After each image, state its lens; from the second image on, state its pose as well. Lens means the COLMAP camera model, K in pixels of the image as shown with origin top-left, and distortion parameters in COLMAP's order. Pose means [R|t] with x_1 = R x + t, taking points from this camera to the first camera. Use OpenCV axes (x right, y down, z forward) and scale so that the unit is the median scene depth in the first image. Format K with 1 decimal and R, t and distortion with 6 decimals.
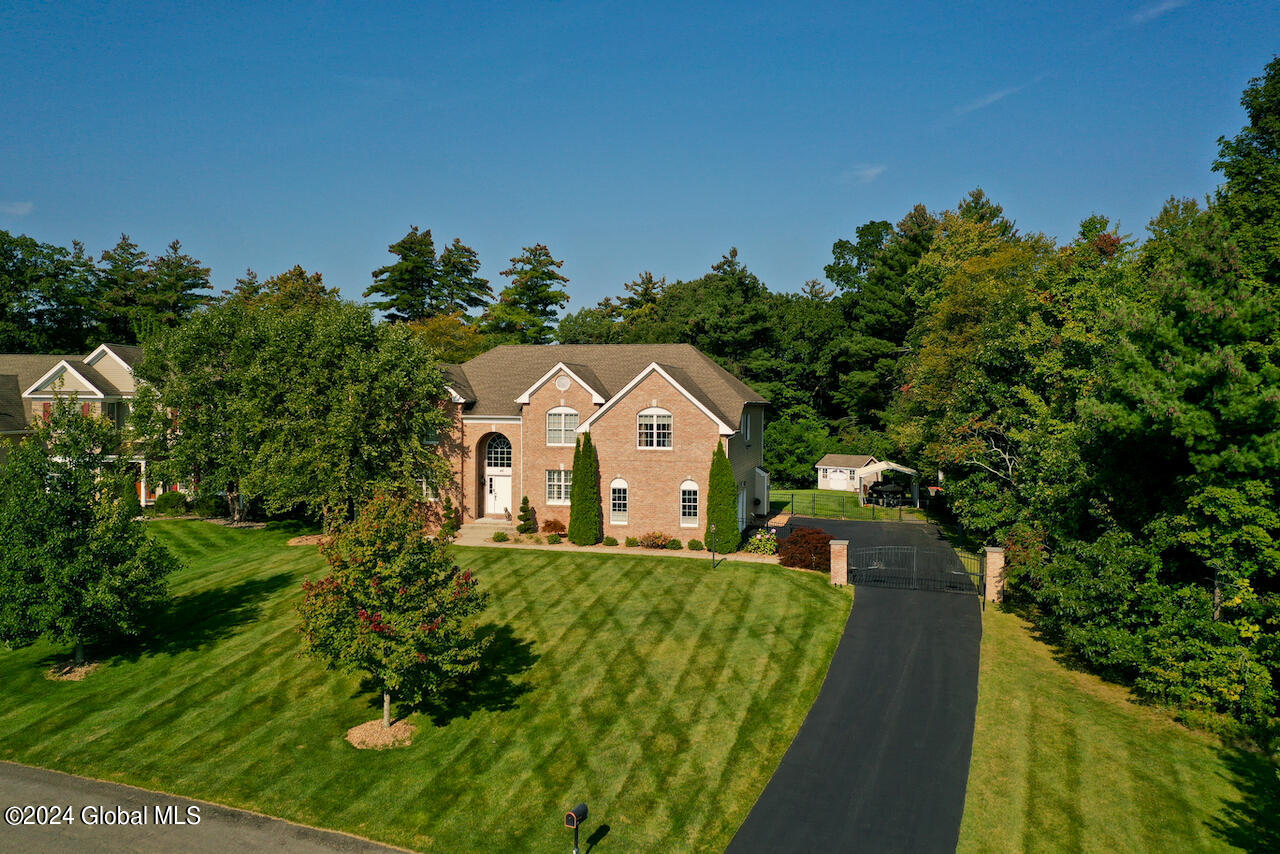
lens RADIAL K [[1018.3, 0, 640.7], [0, 1018.3, 415.6], [0, 0, 1]] dist [0.008732, -0.002389]
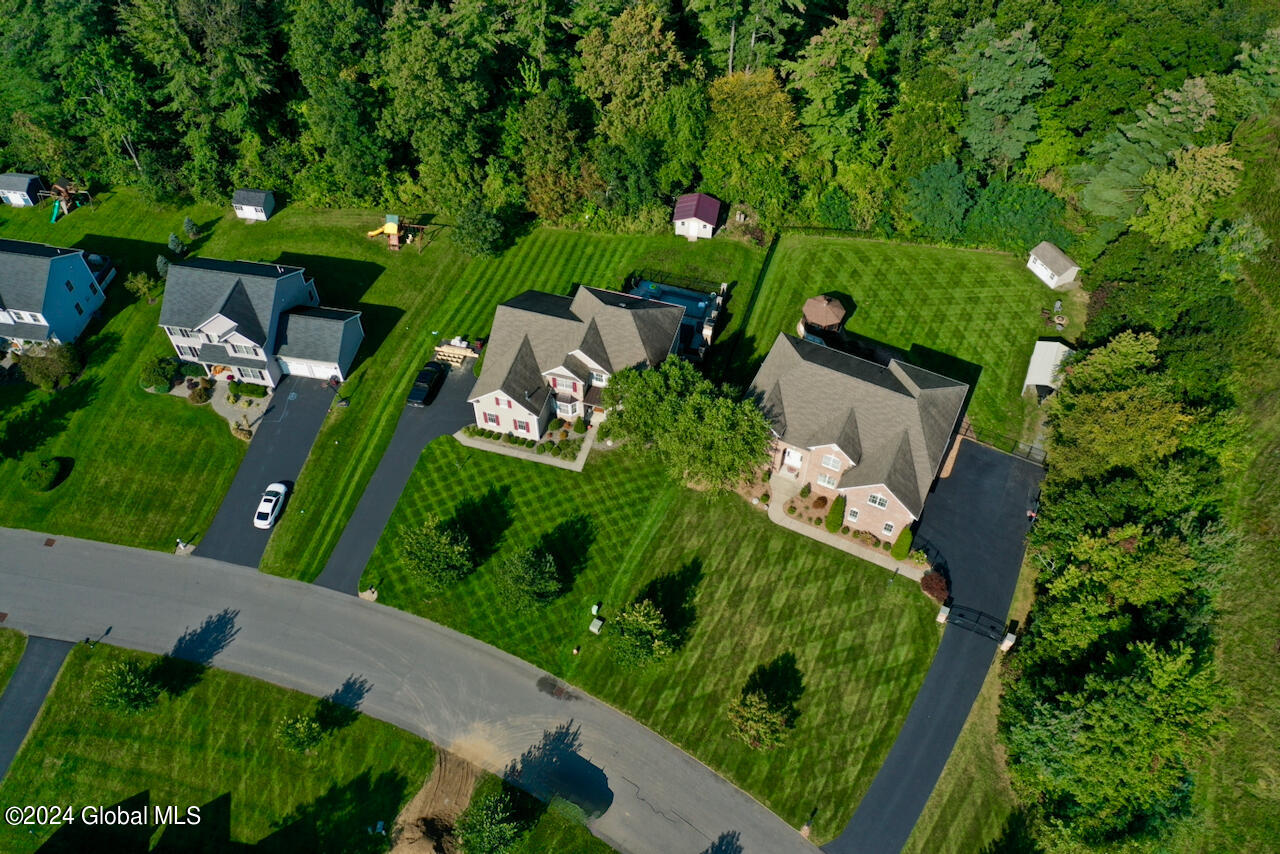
lens RADIAL K [[1018.3, 0, 640.7], [0, 1018.3, 415.6], [0, 0, 1]] dist [0.008732, -0.002389]
pose [[0.973875, 0.175255, -0.144407, -0.161198], [0.000437, 0.634468, 0.772949, -1.471472], [0.227084, -0.752819, 0.617816, -0.159858]]
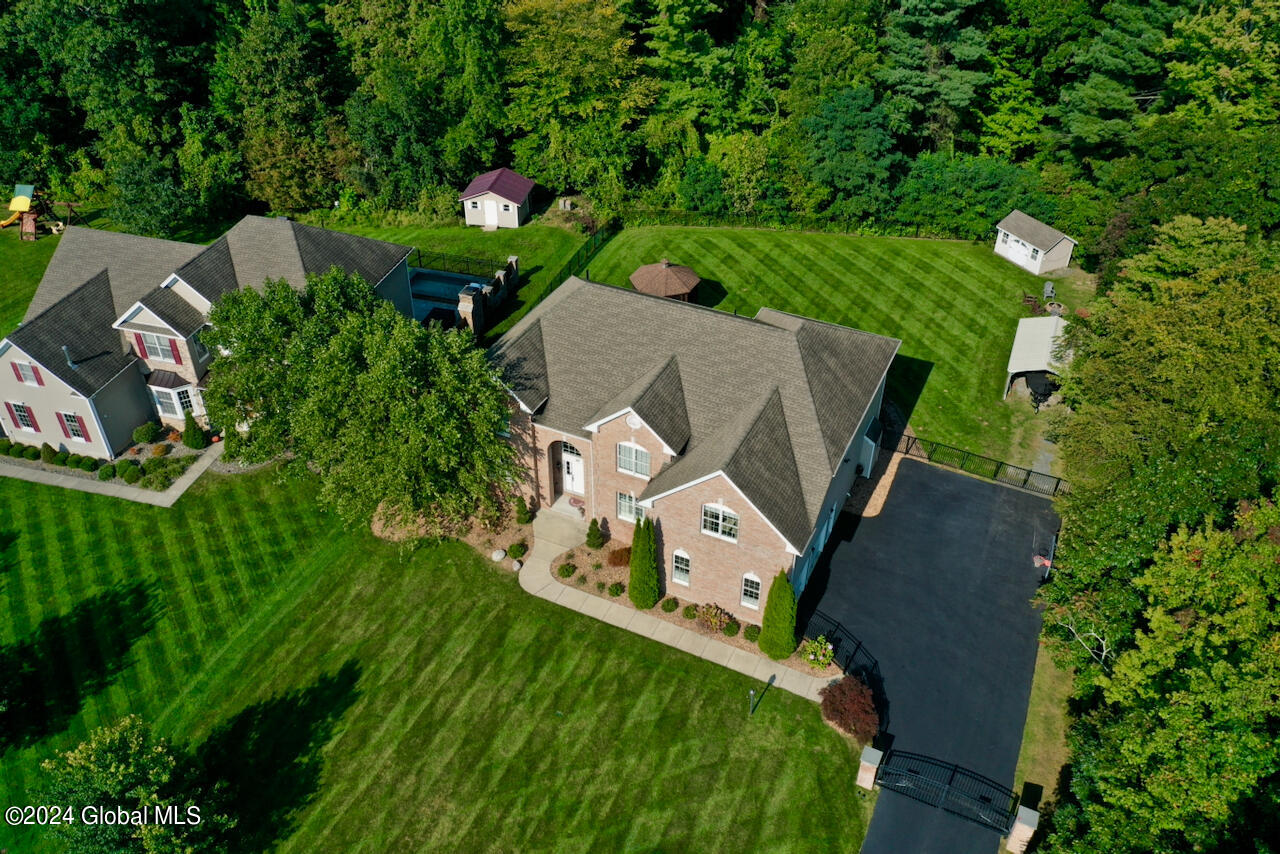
lens RADIAL K [[1018.3, 0, 640.7], [0, 1018.3, 415.6], [0, 0, 1]] dist [0.008732, -0.002389]
pose [[0.976509, 0.127042, -0.174040, 0.085588], [-0.002650, 0.814723, 0.579845, -0.557184], [0.215459, -0.565763, 0.795921, 0.285859]]
